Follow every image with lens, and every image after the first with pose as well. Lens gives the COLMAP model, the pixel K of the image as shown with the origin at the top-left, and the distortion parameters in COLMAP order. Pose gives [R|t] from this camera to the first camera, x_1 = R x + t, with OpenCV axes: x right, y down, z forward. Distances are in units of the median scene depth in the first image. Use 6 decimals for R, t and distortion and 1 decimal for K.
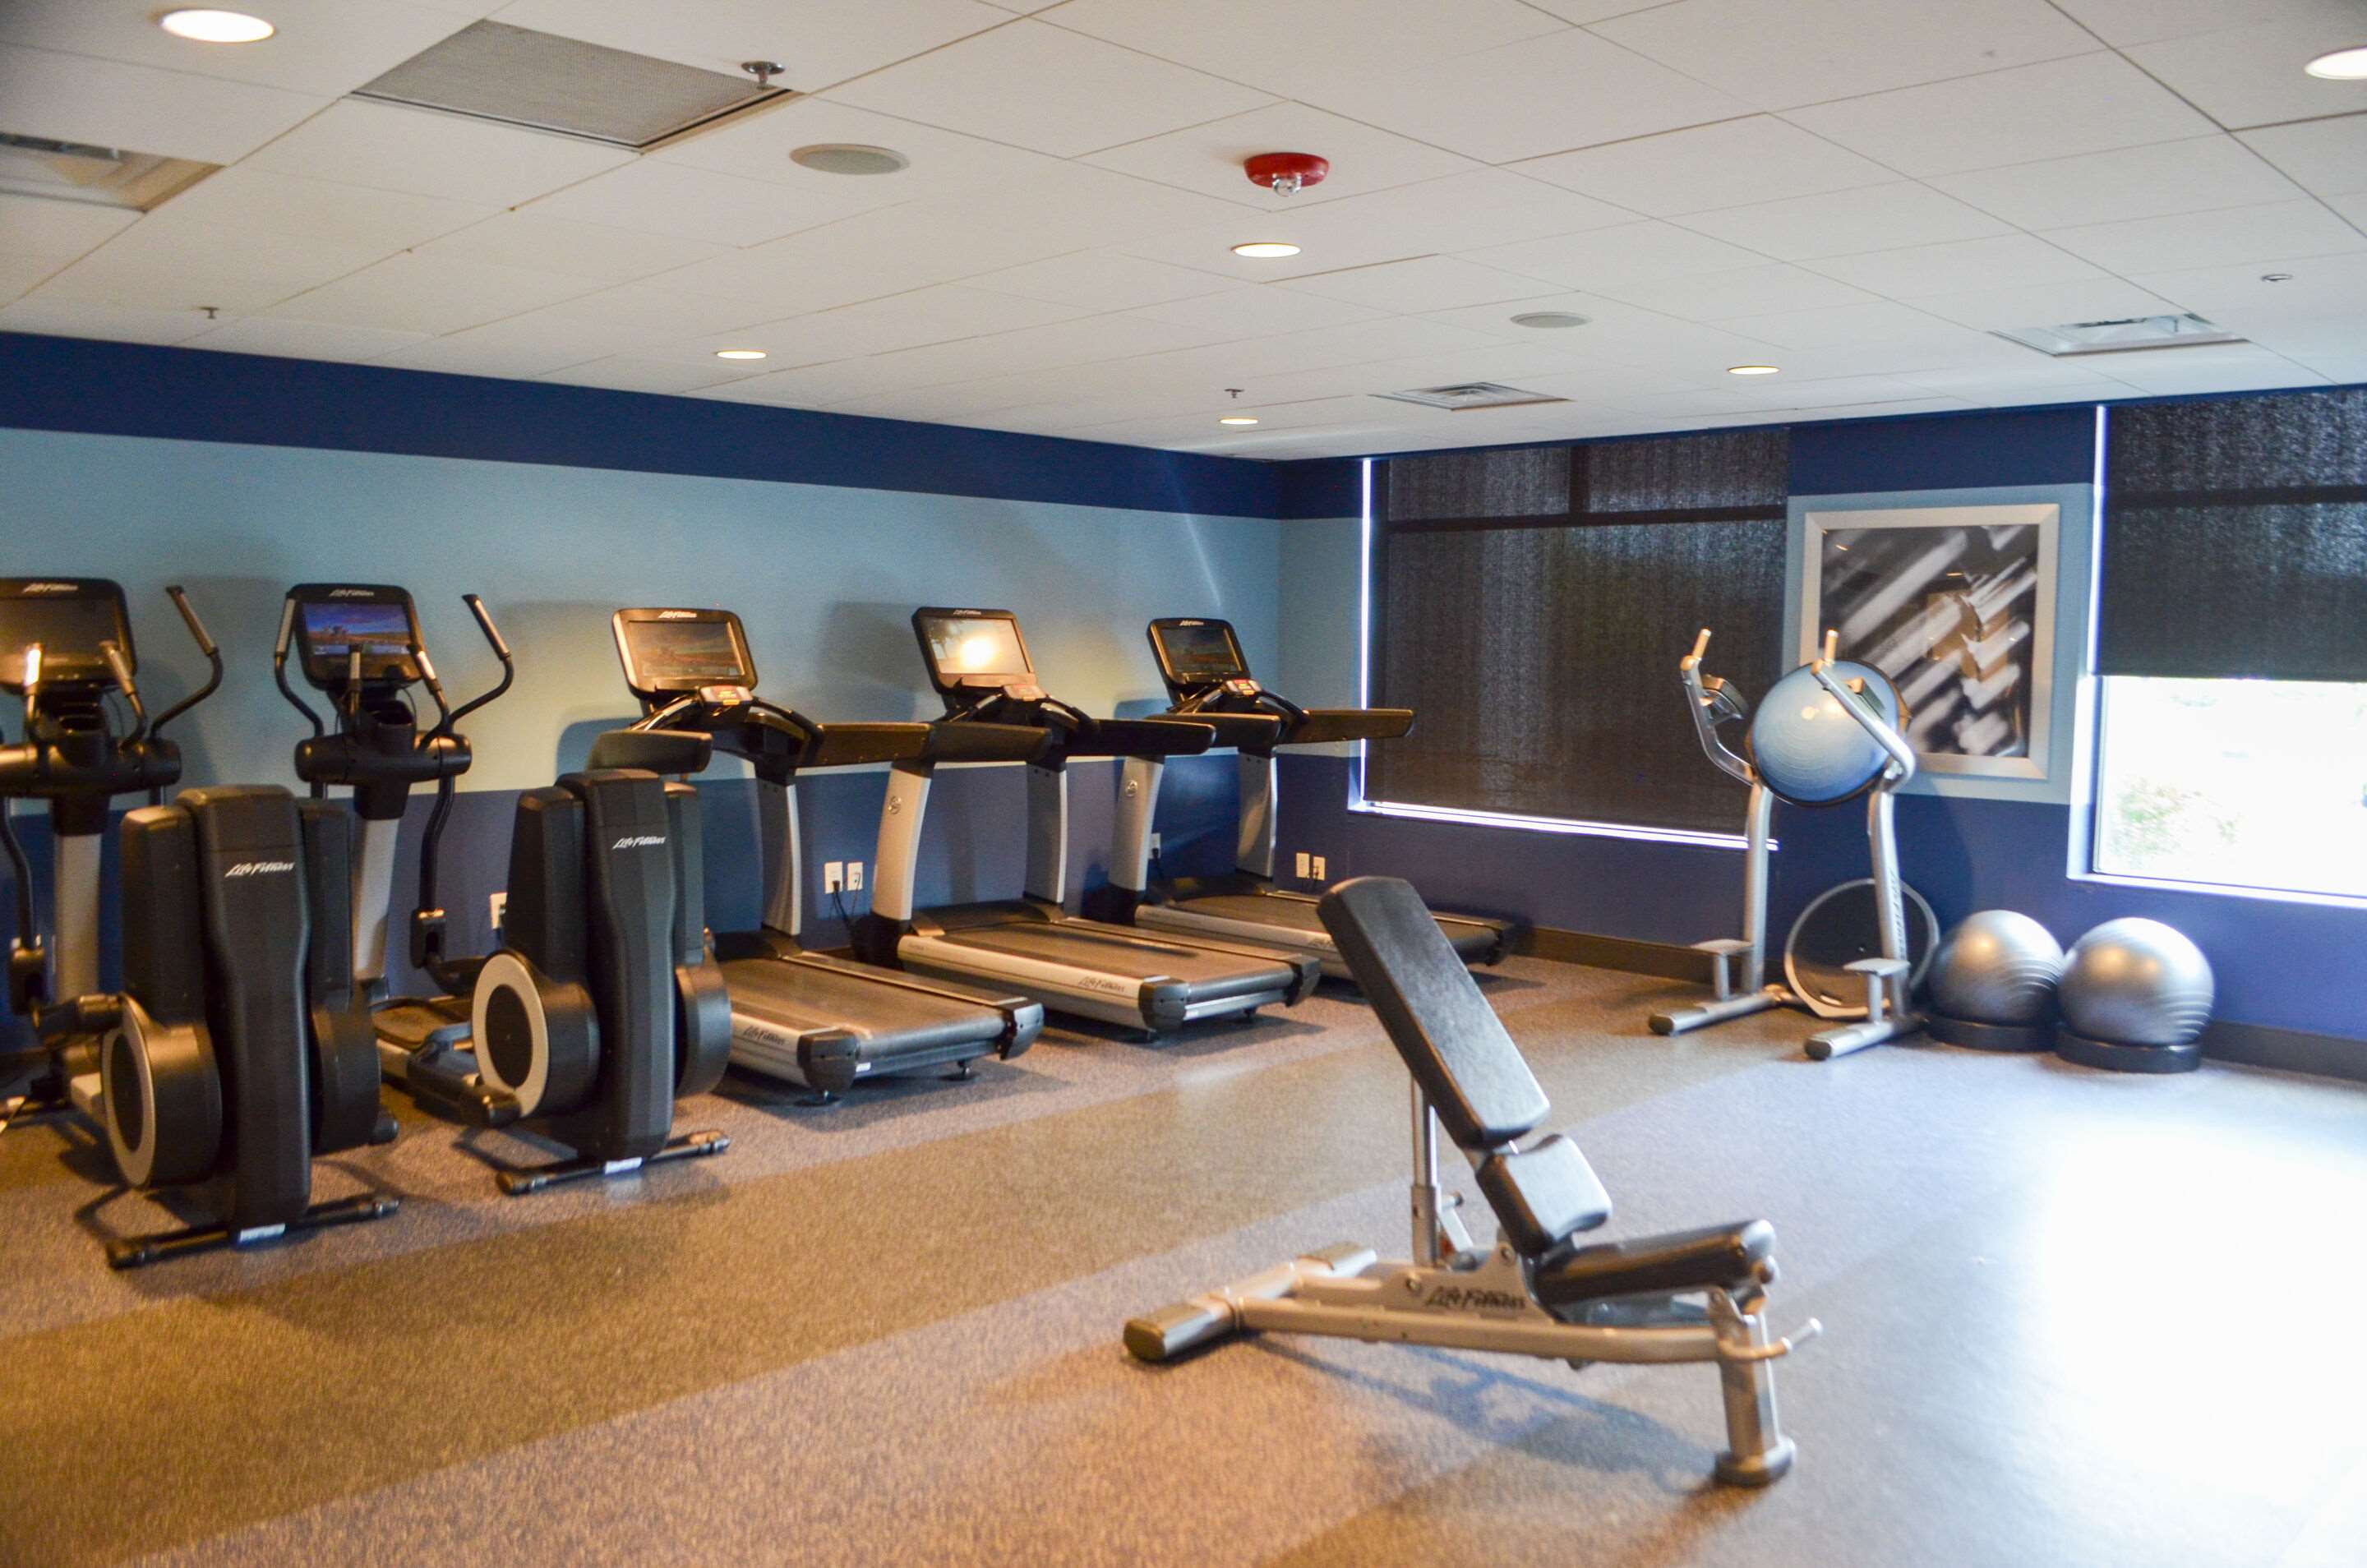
lens RADIAL K [[1866.5, 0, 1181.8], [0, 1866.5, 785.1], [0, 0, 1]] dist [-0.085335, -0.003608]
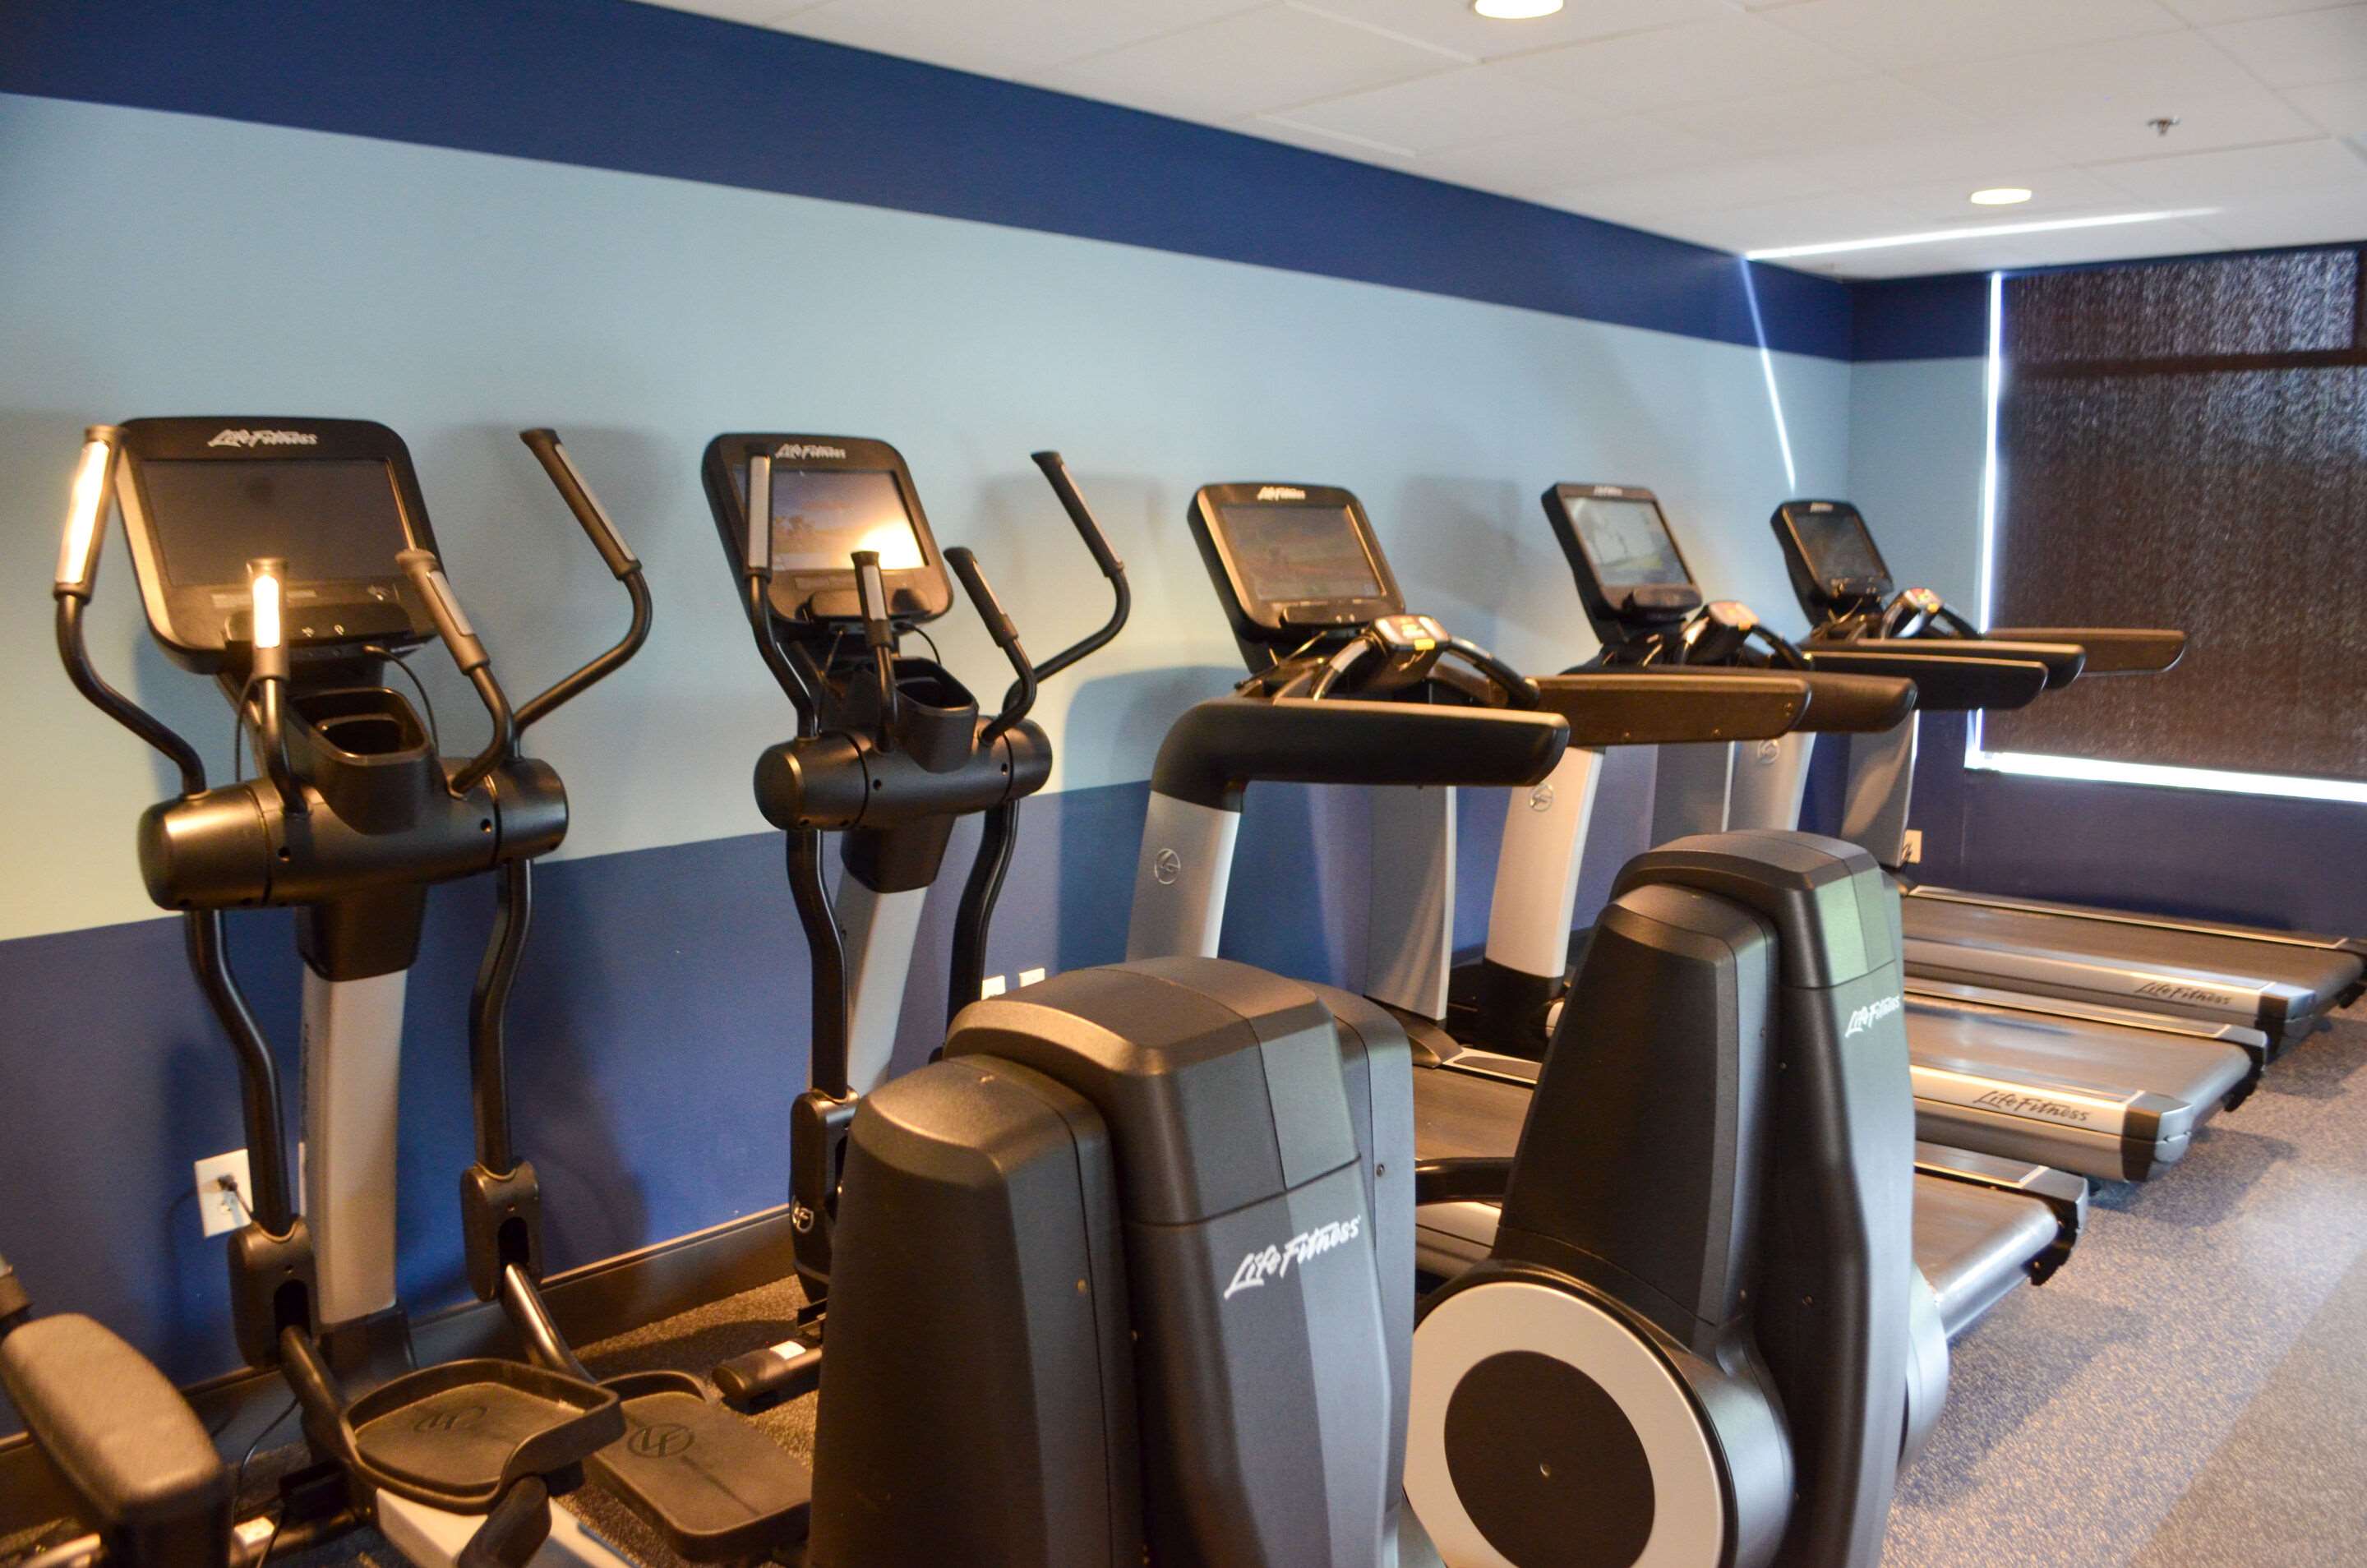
lens RADIAL K [[1866.5, 0, 1185.2], [0, 1866.5, 787.0], [0, 0, 1]] dist [-0.085335, -0.003608]
pose [[0.999428, -0.019943, 0.027330, -0.359694], [0.018412, 0.998308, 0.055155, -0.036509], [-0.028384, -0.054621, 0.998104, 0.461604]]
